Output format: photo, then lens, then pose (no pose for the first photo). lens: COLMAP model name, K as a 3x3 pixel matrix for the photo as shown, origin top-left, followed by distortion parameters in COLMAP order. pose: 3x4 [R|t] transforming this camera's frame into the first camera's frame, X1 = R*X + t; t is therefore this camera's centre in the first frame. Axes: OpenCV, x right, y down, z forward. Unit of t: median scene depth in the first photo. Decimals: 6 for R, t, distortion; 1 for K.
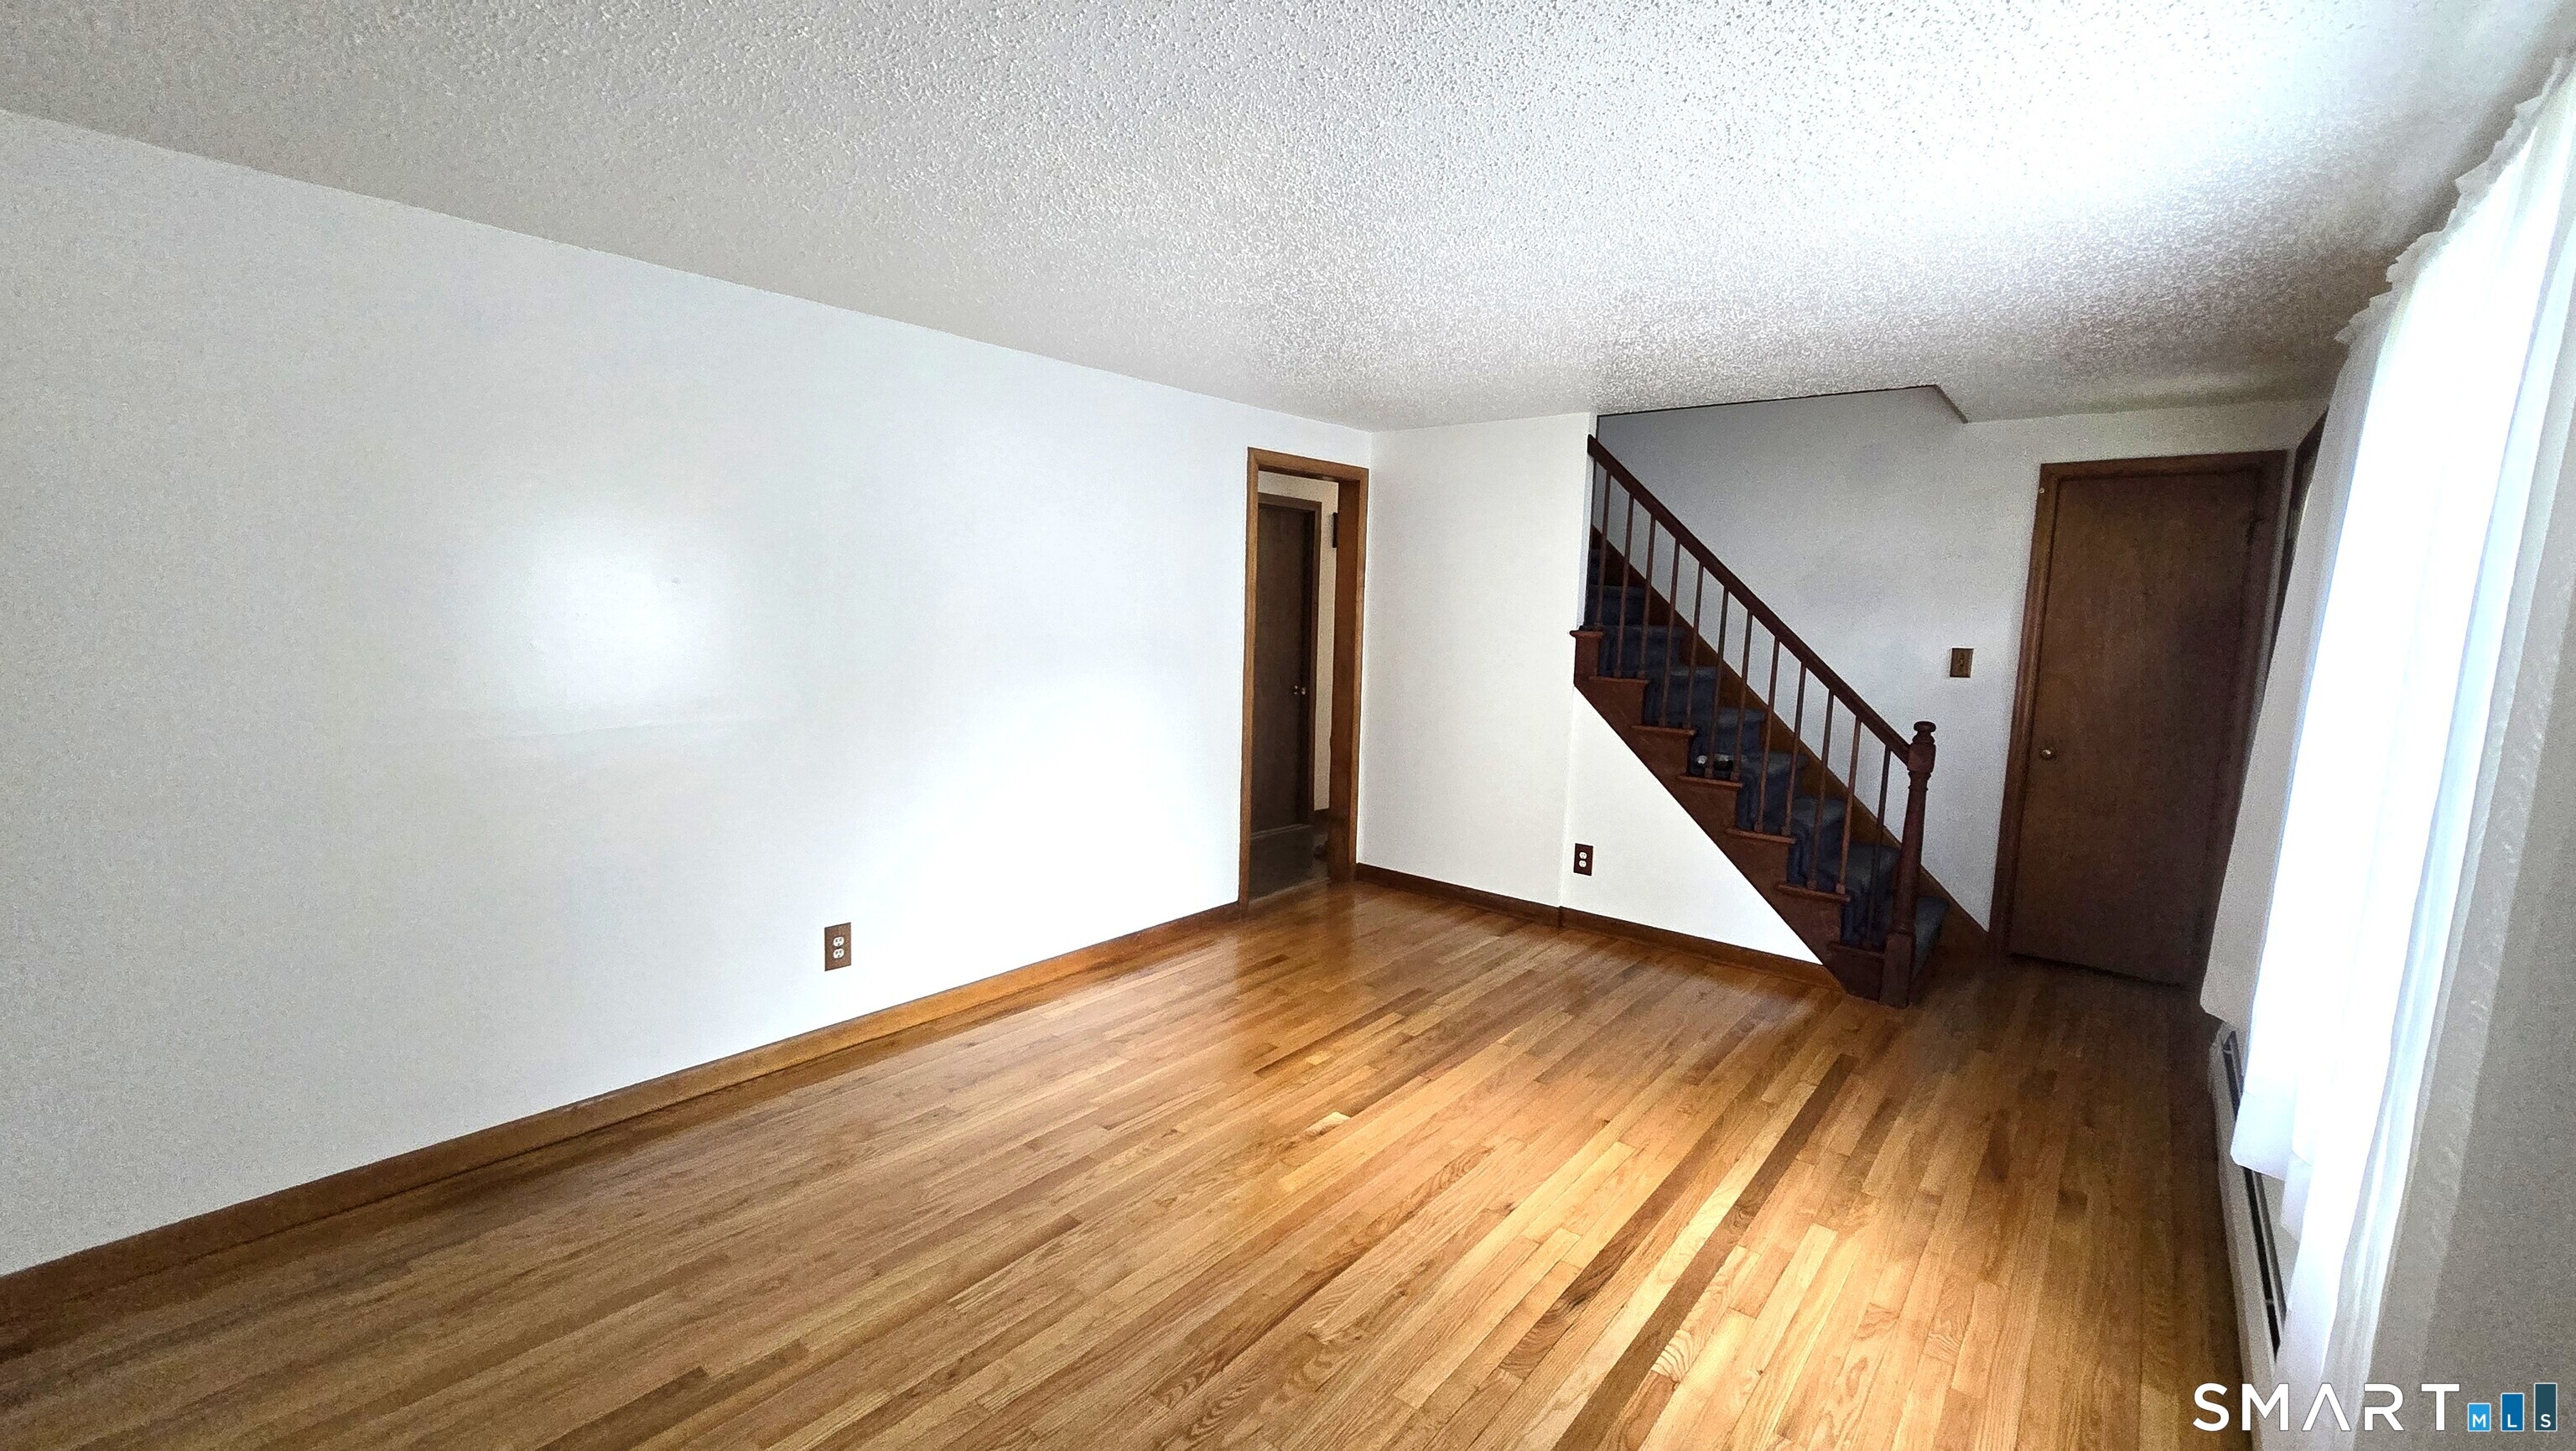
lens RADIAL K [[1043.6, 0, 1285.9], [0, 1043.6, 737.2], [0, 0, 1]] dist [0.001809, 0.000126]
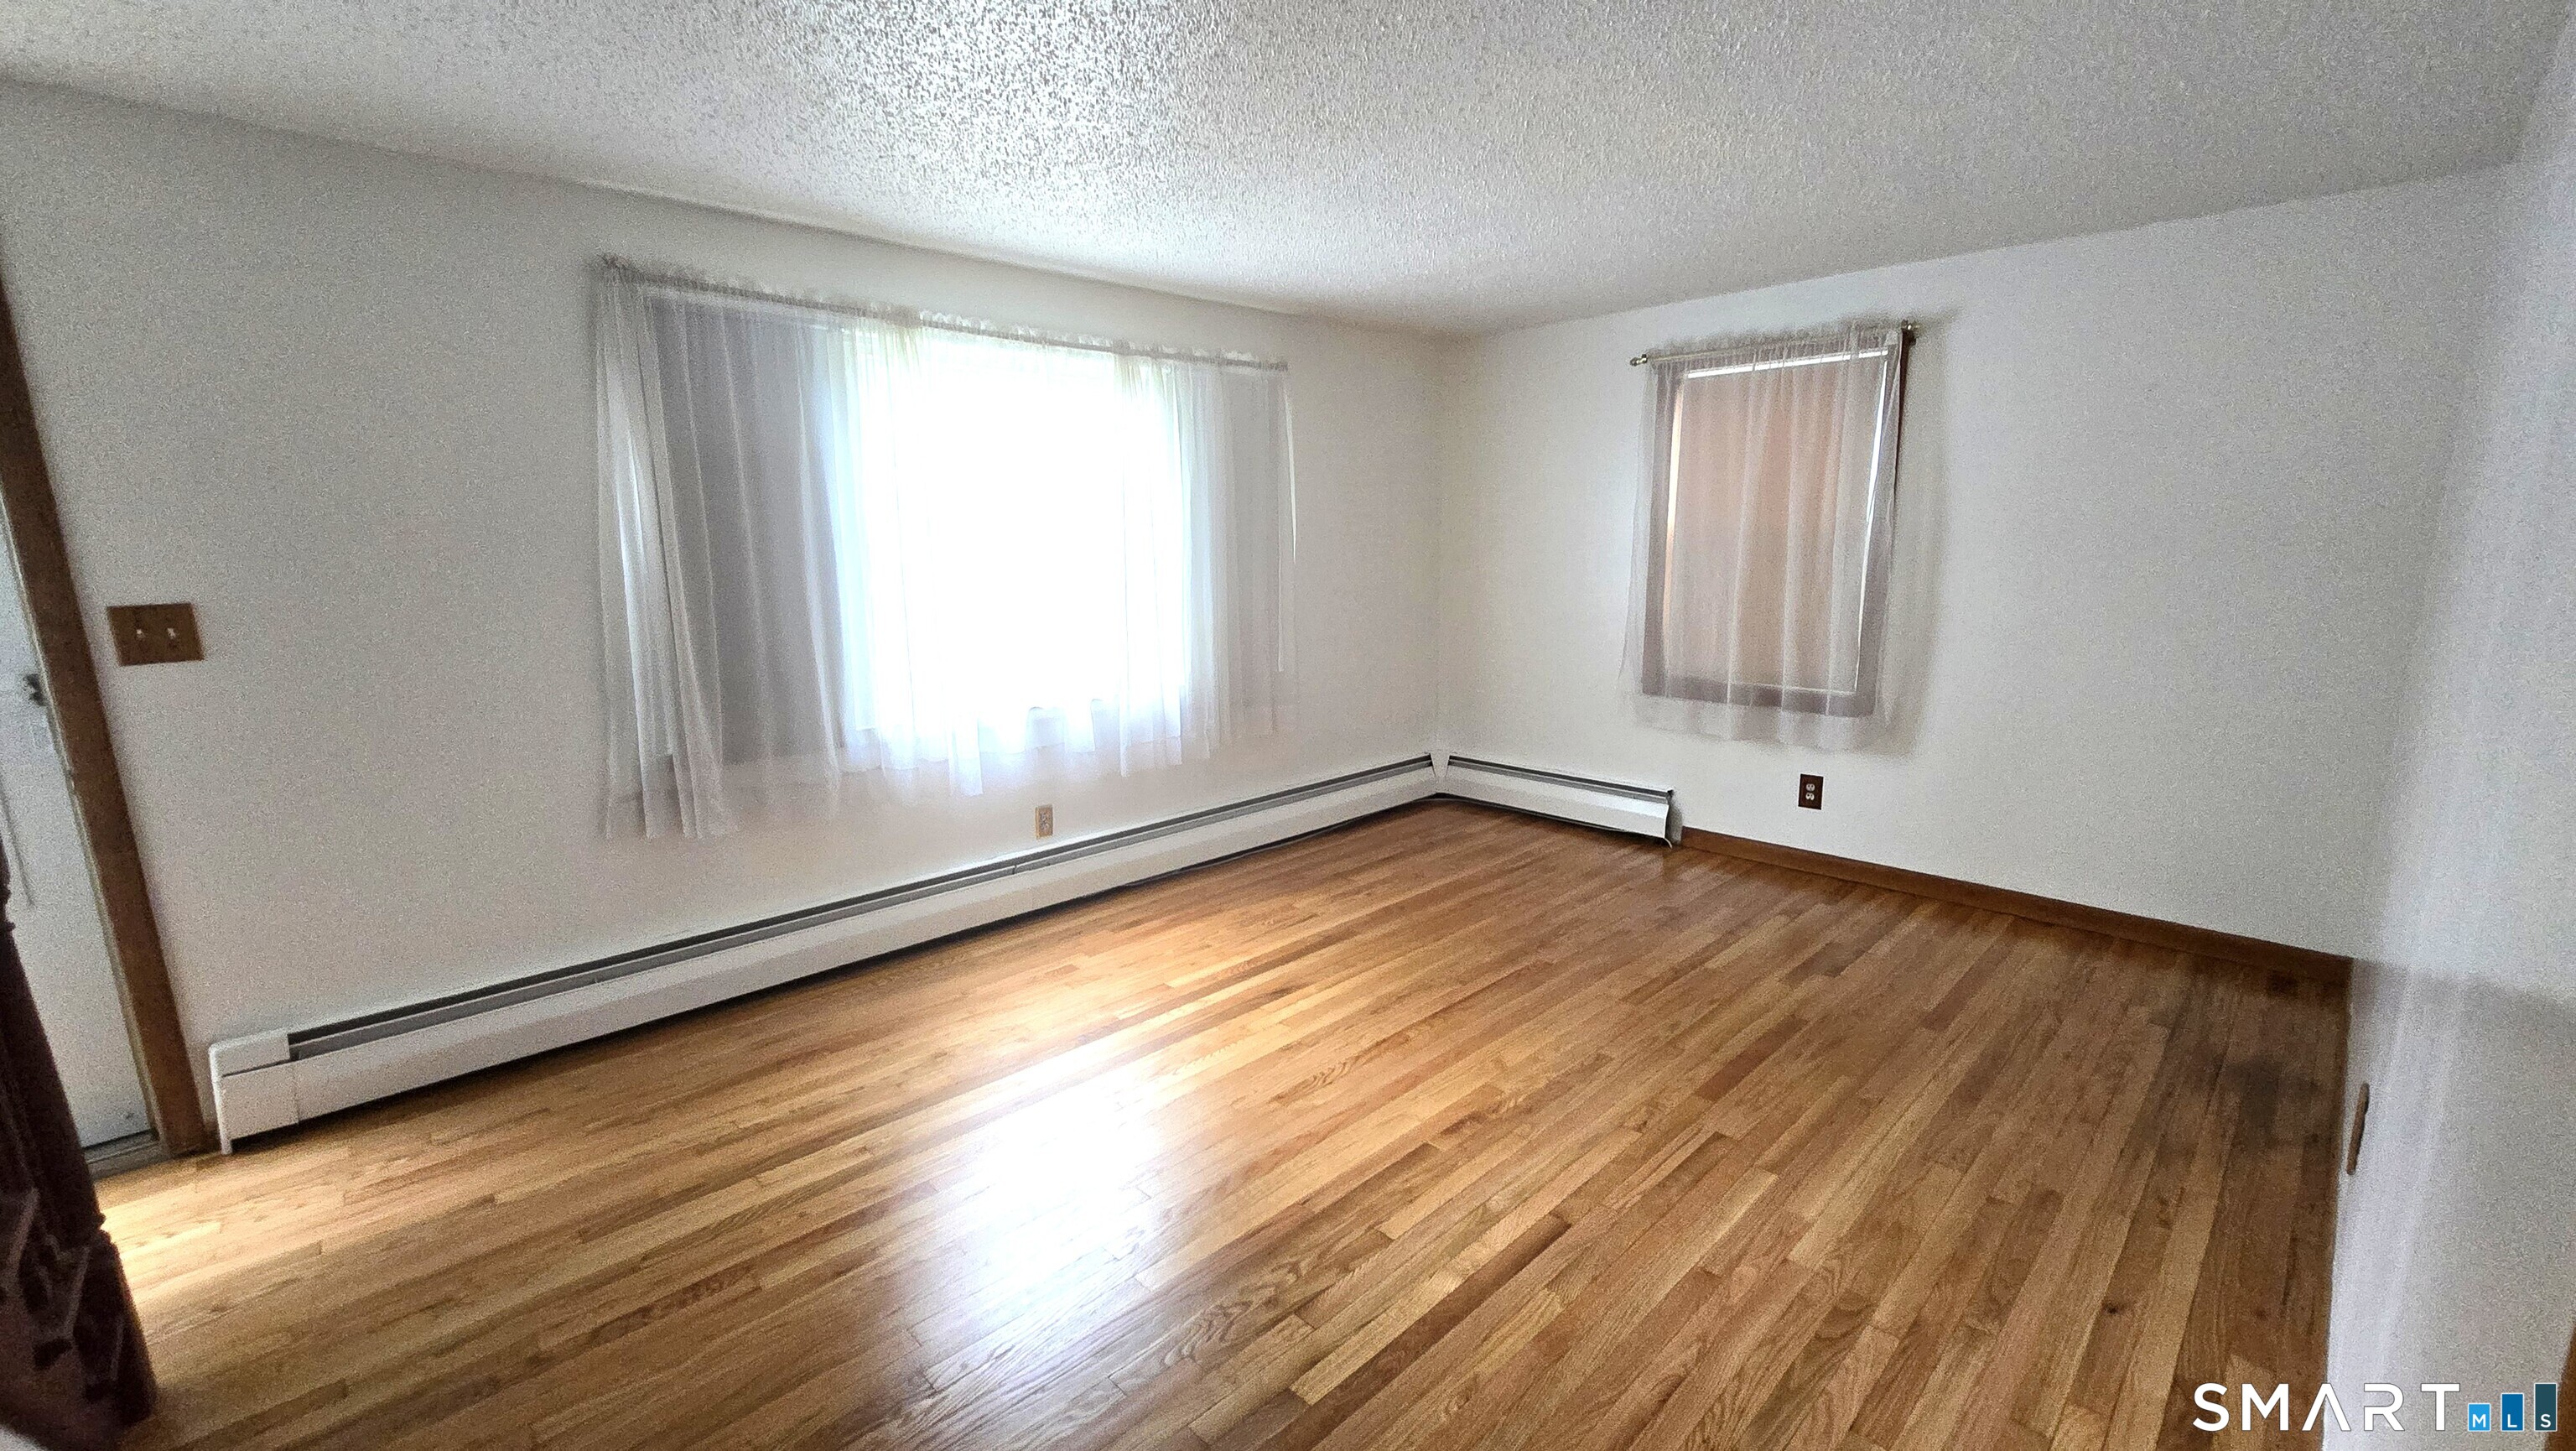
lens RADIAL K [[1043.6, 0, 1289.7], [0, 1043.6, 730.4], [0, 0, 1]] dist [0.001809, 0.000126]
pose [[-0.993908, -0.038513, 0.103267, 0.105266], [-0.004081, 0.949178, 0.314712, -0.210625], [-0.110139, 0.312374, -0.943553, 1.843291]]
